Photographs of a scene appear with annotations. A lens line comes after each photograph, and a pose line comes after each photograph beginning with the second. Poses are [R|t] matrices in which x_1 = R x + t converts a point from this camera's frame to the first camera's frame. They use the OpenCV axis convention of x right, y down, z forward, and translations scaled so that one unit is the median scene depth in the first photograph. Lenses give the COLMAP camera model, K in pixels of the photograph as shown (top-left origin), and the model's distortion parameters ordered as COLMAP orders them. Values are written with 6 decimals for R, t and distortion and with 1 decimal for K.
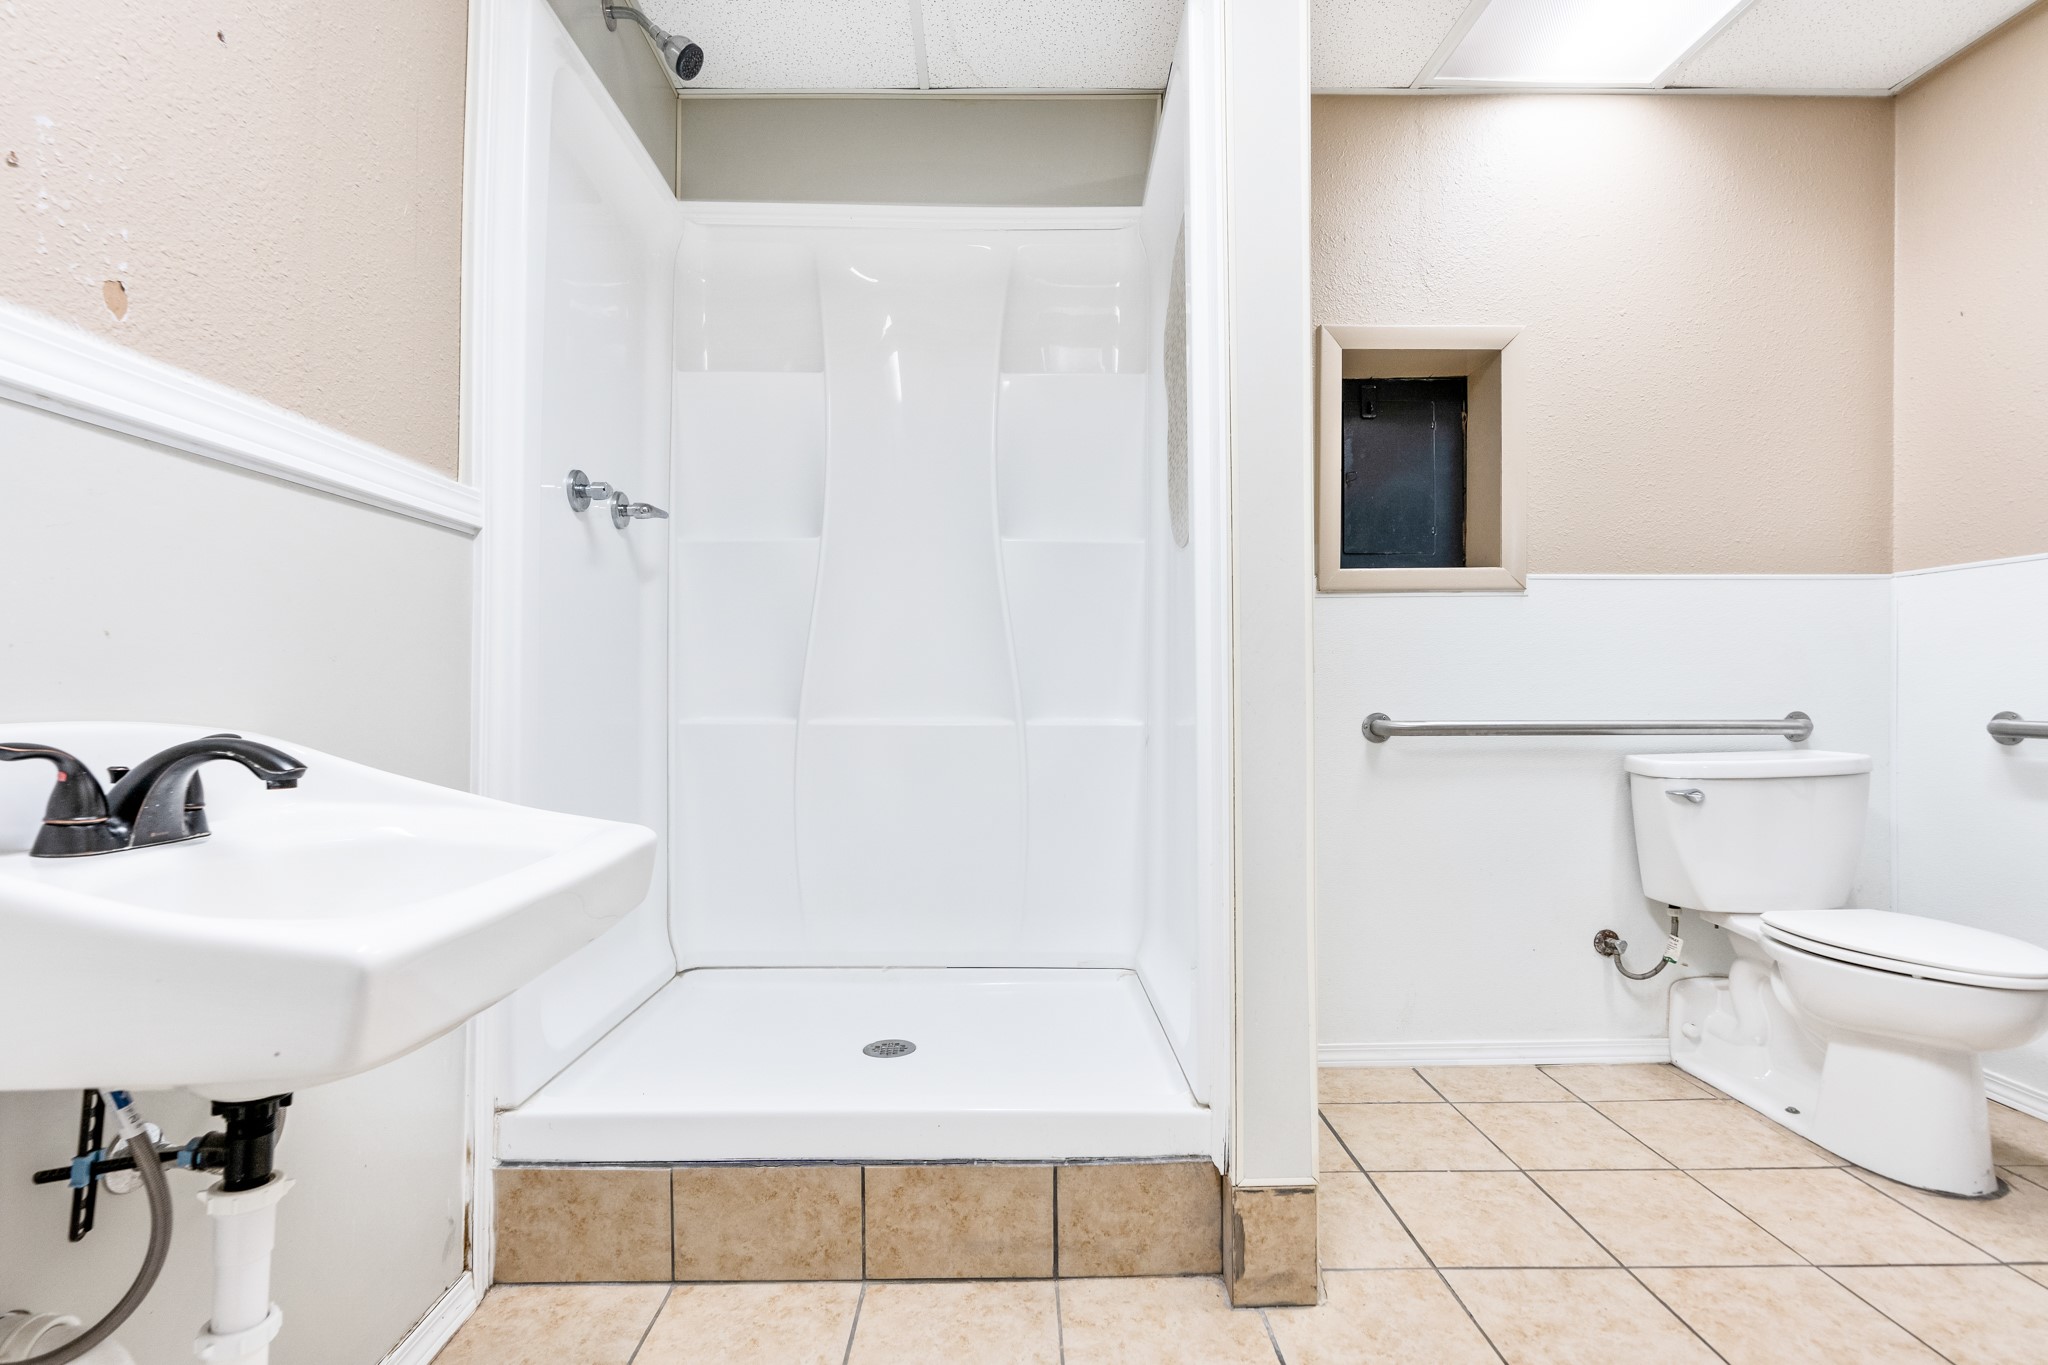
lens RADIAL K [[942.9, 0, 1019.8], [0, 942.9, 707.3], [0, 0, 1]] dist [-0.001881, -0.000075]
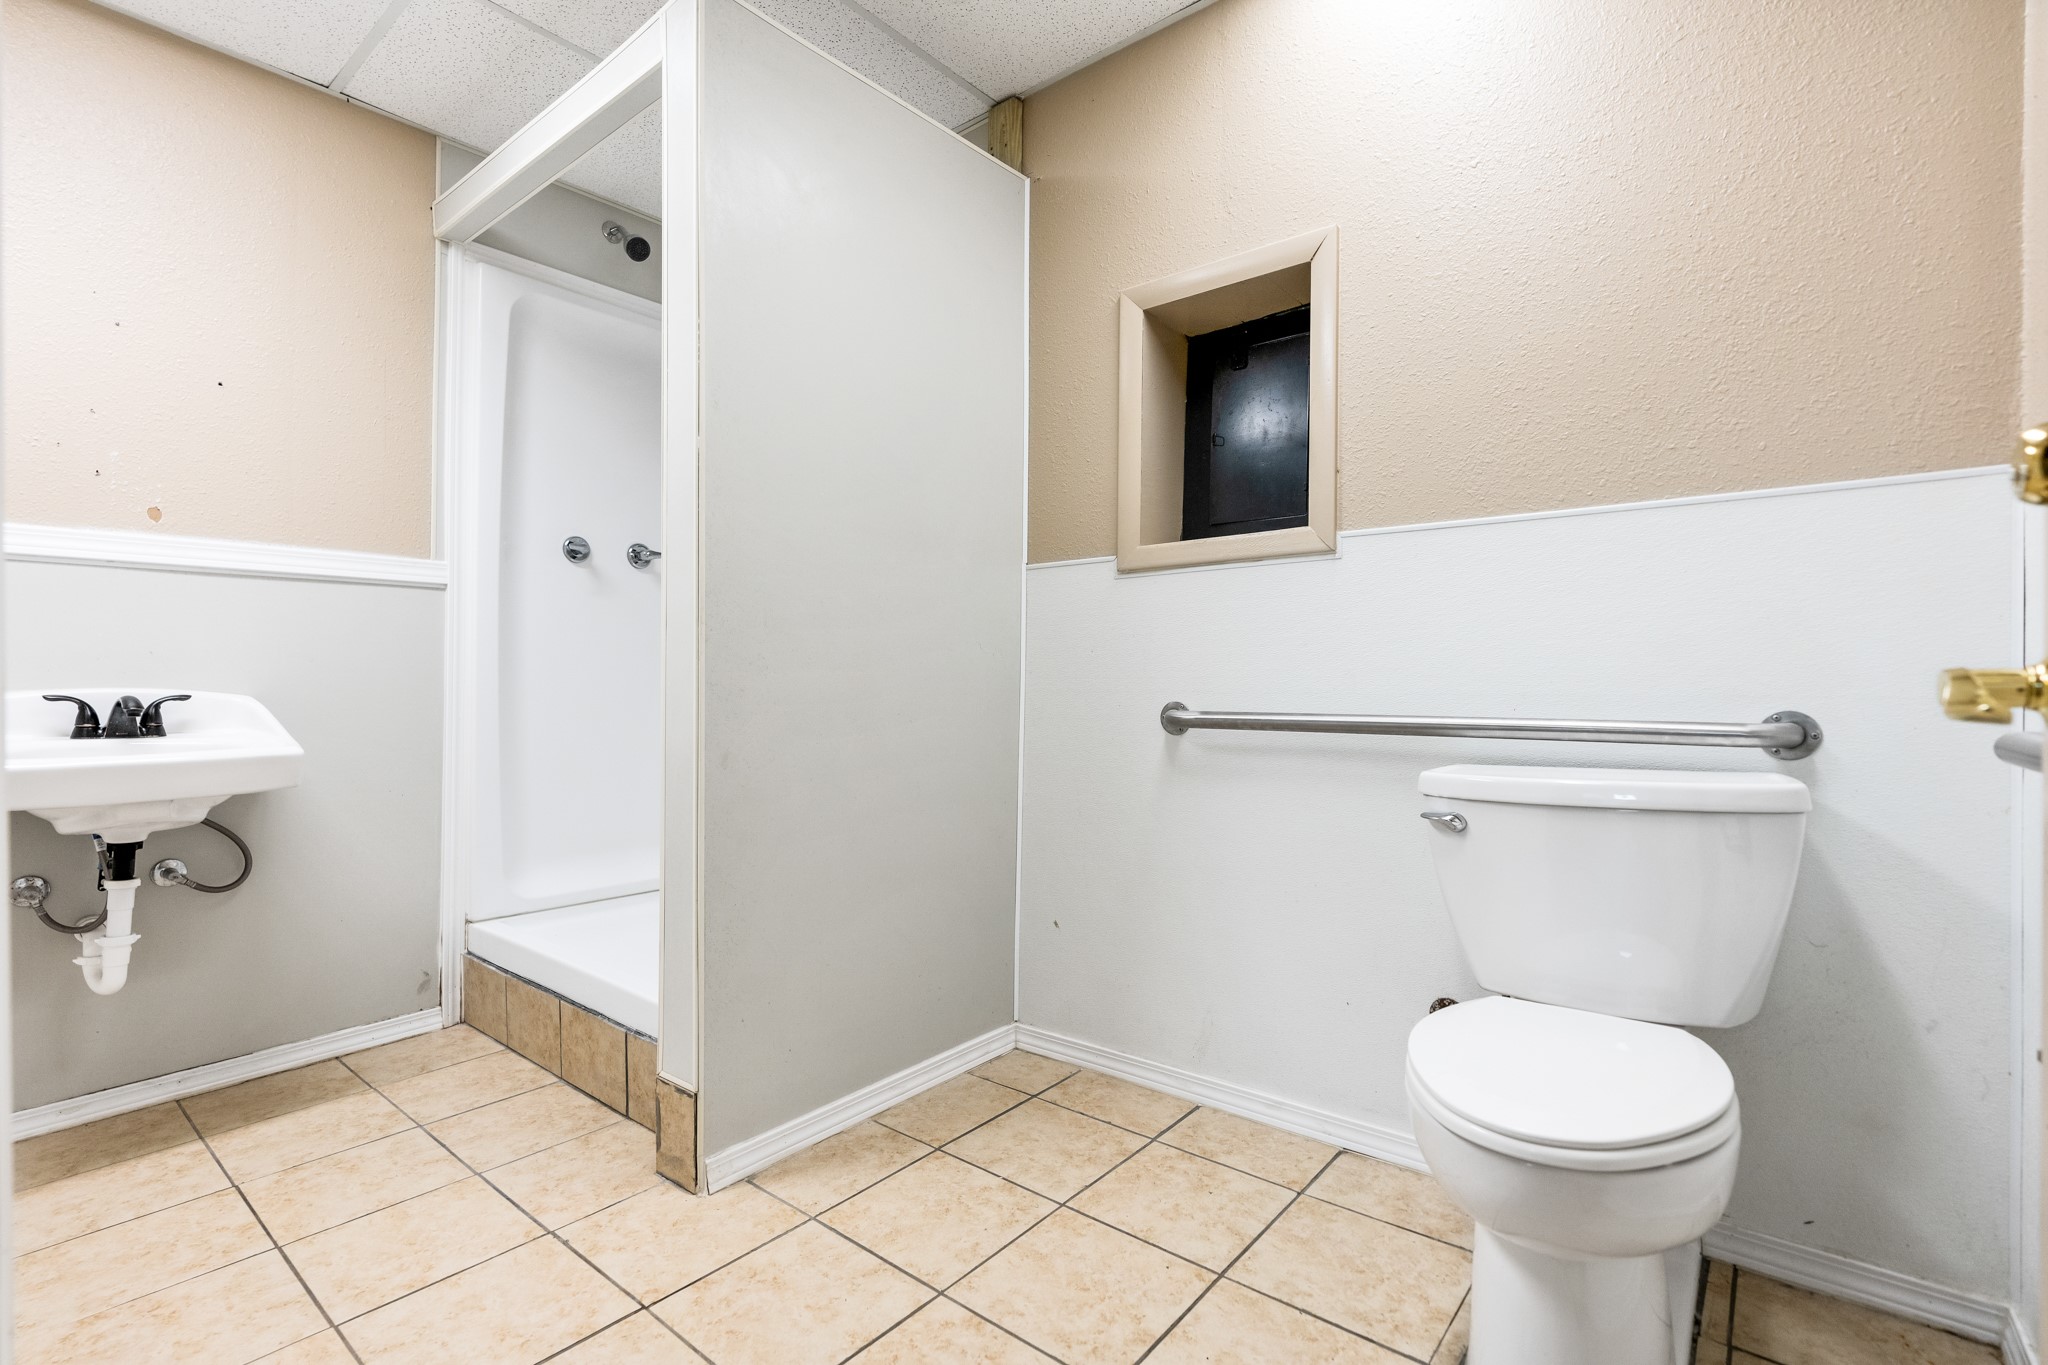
lens RADIAL K [[932.2, 0, 1015.8], [0, 932.2, 691.2], [0, 0, 1]] dist [-0.003435, -0.000486]
pose [[0.765779, 0.008717, -0.643045, 1.070377], [-0.012557, 0.999920, -0.001400, -0.001453], [0.642981, 0.009147, 0.765827, 0.278346]]
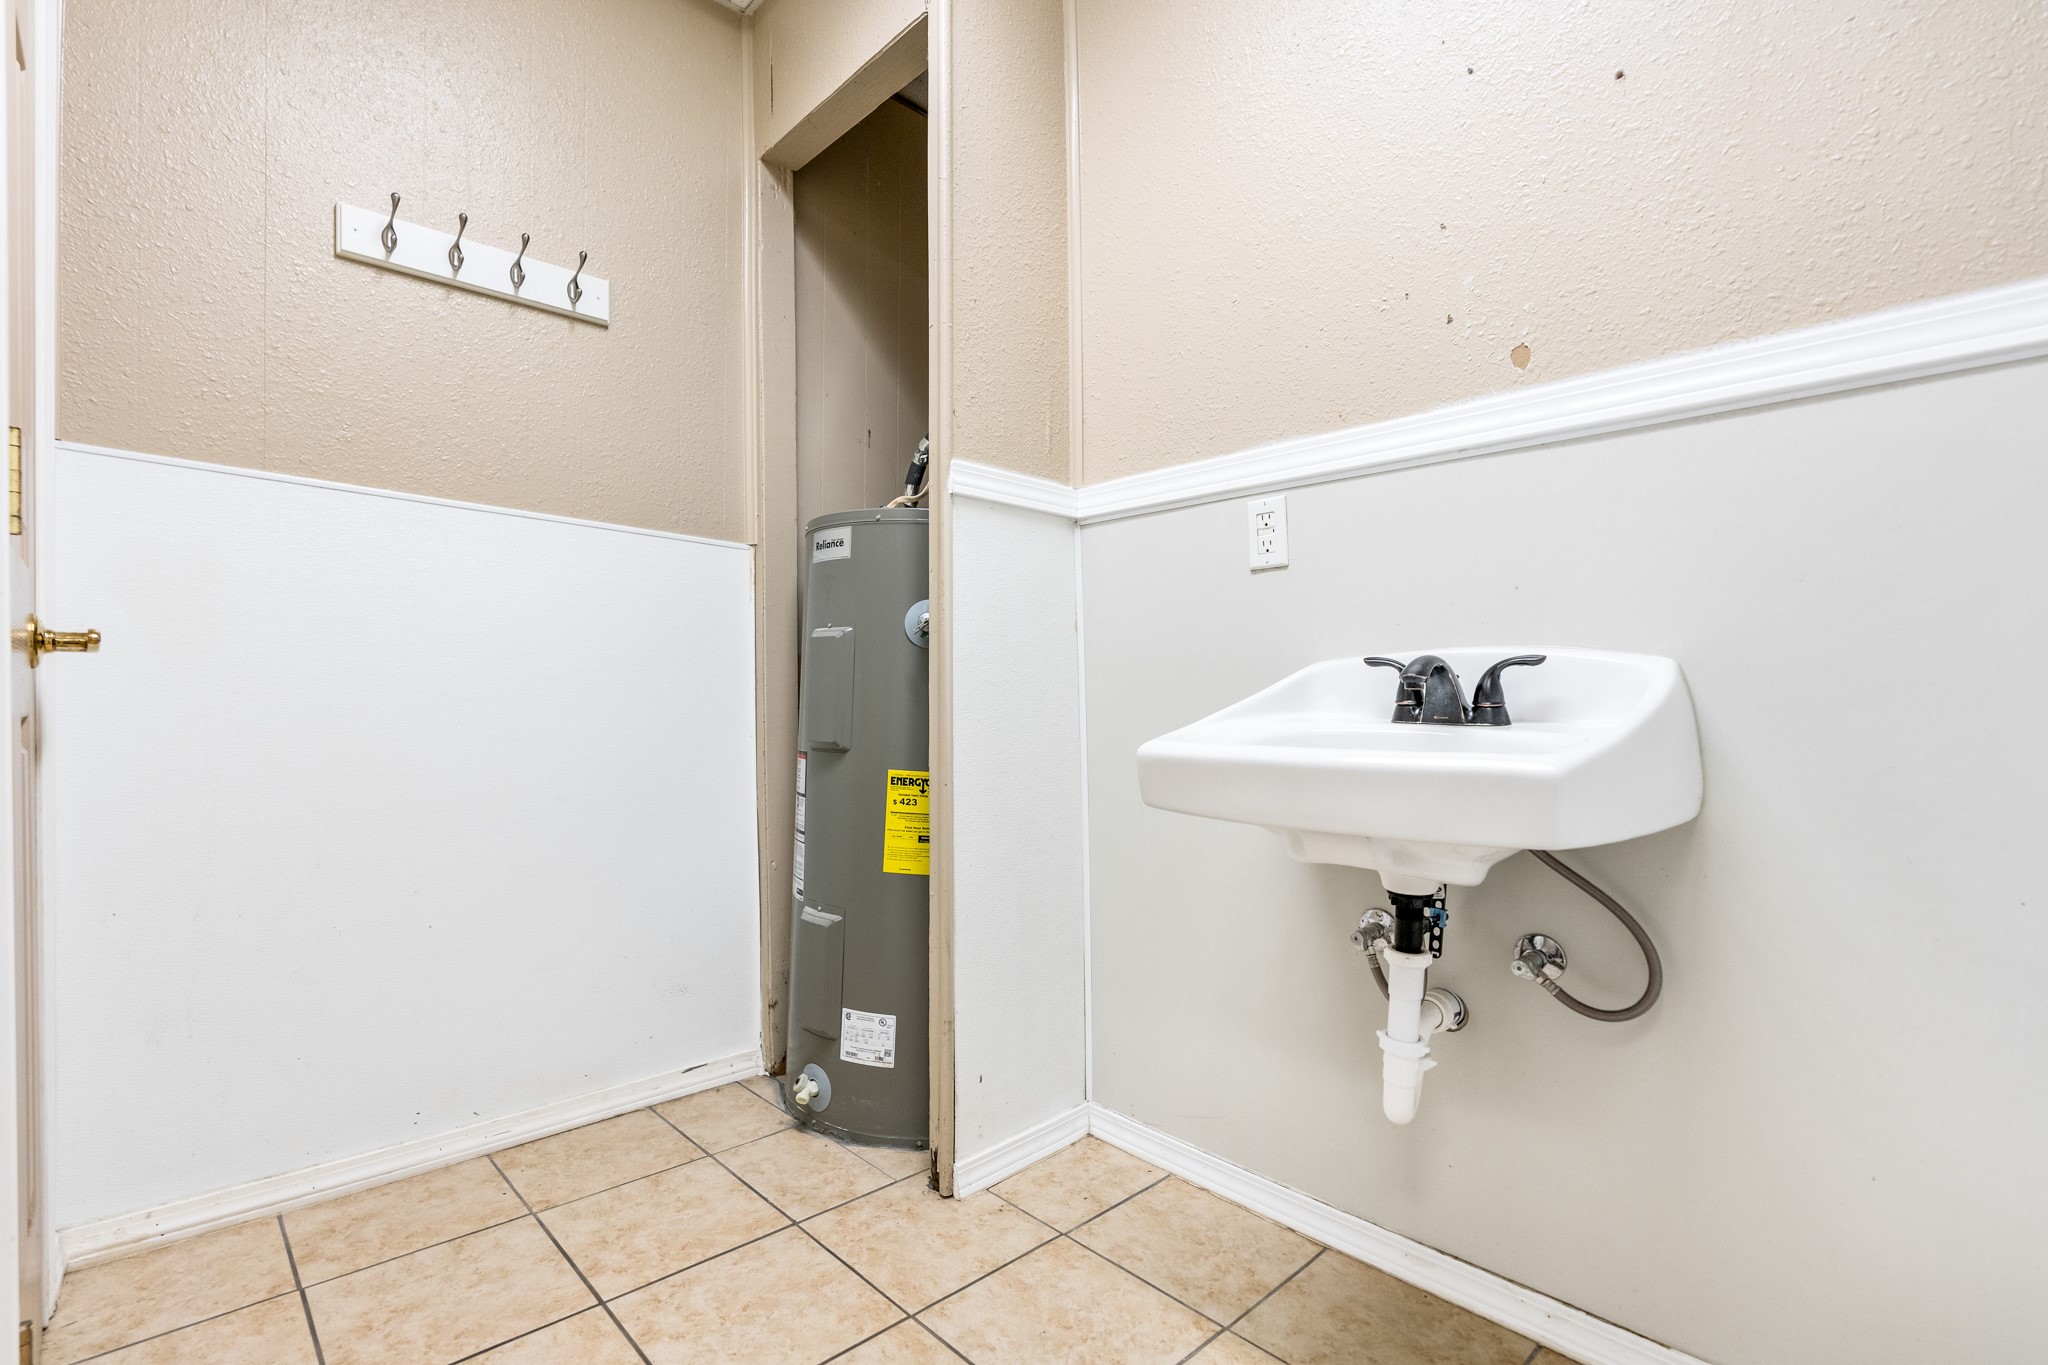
lens RADIAL K [[932.2, 0, 1015.8], [0, 932.2, 691.2], [0, 0, 1]] dist [-0.003435, -0.000486]
pose [[-0.727657, 0.011825, -0.685840, 0.281982], [-0.001312, 0.999826, 0.018631, 0.027228], [0.685940, 0.014457, -0.727514, 0.710559]]
